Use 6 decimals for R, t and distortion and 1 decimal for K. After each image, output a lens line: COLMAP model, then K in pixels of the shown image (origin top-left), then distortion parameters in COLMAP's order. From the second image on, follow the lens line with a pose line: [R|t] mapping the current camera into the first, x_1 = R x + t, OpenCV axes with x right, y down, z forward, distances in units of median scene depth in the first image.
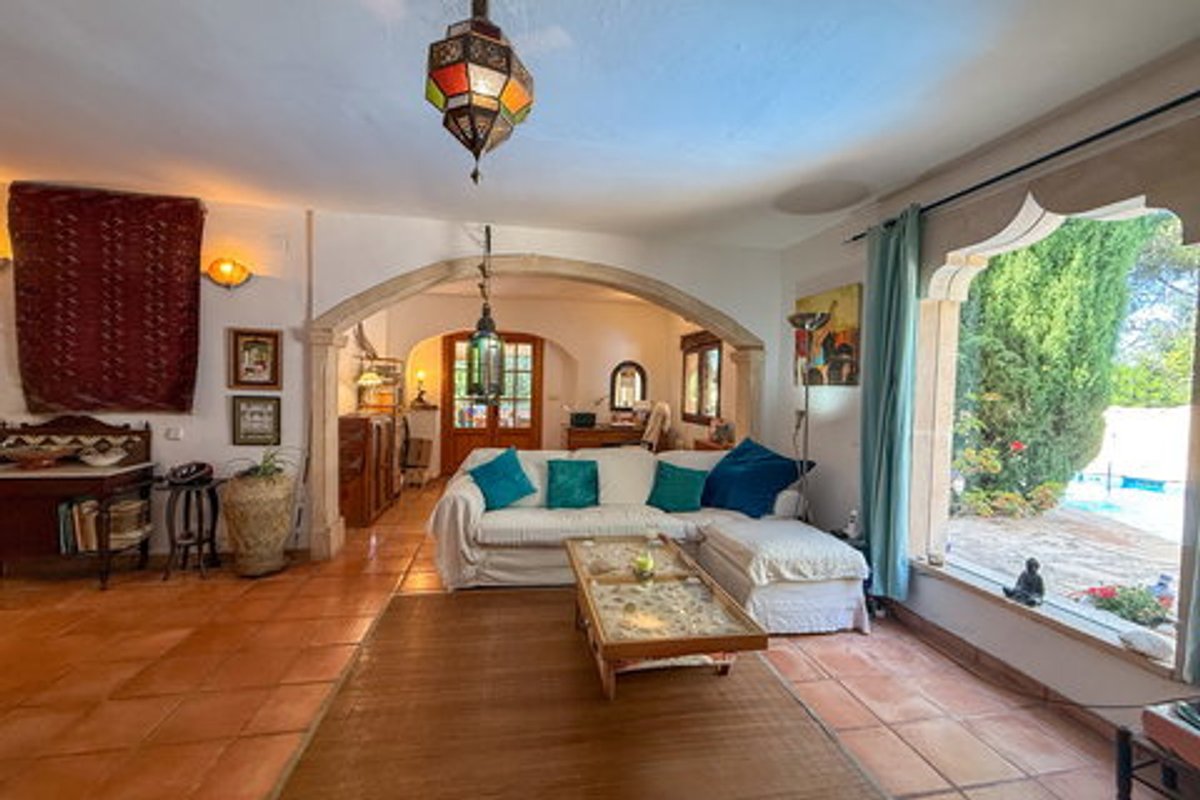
lens RADIAL K [[475.8, 0, 597.7], [0, 475.8, 403.3], [0, 0, 1]] dist [-0.000890, 0.001057]
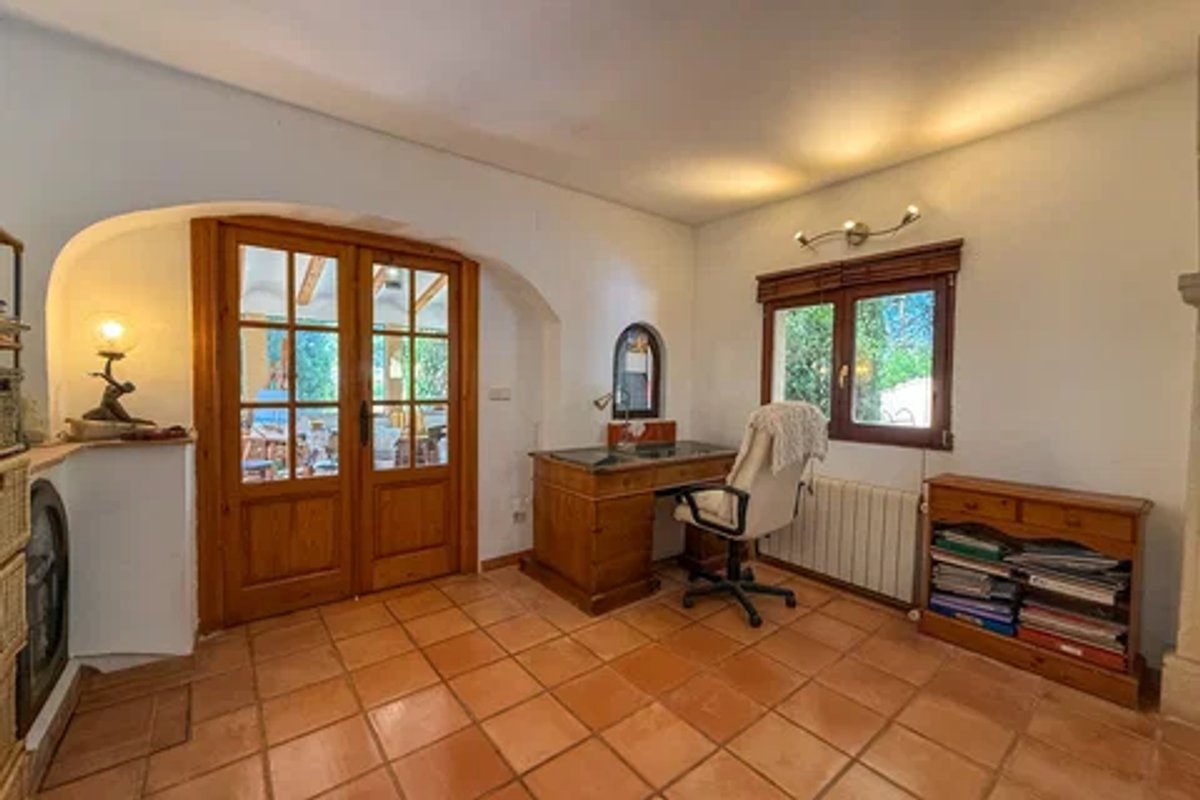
lens RADIAL K [[475.8, 0, 602.1], [0, 475.8, 401.1], [0, 0, 1]] dist [-0.000890, 0.001057]
pose [[0.888990, -0.028551, 0.457035, -0.223253], [0.021691, 0.999560, 0.020251, -0.013183], [-0.457412, -0.008089, 0.889218, 0.560462]]
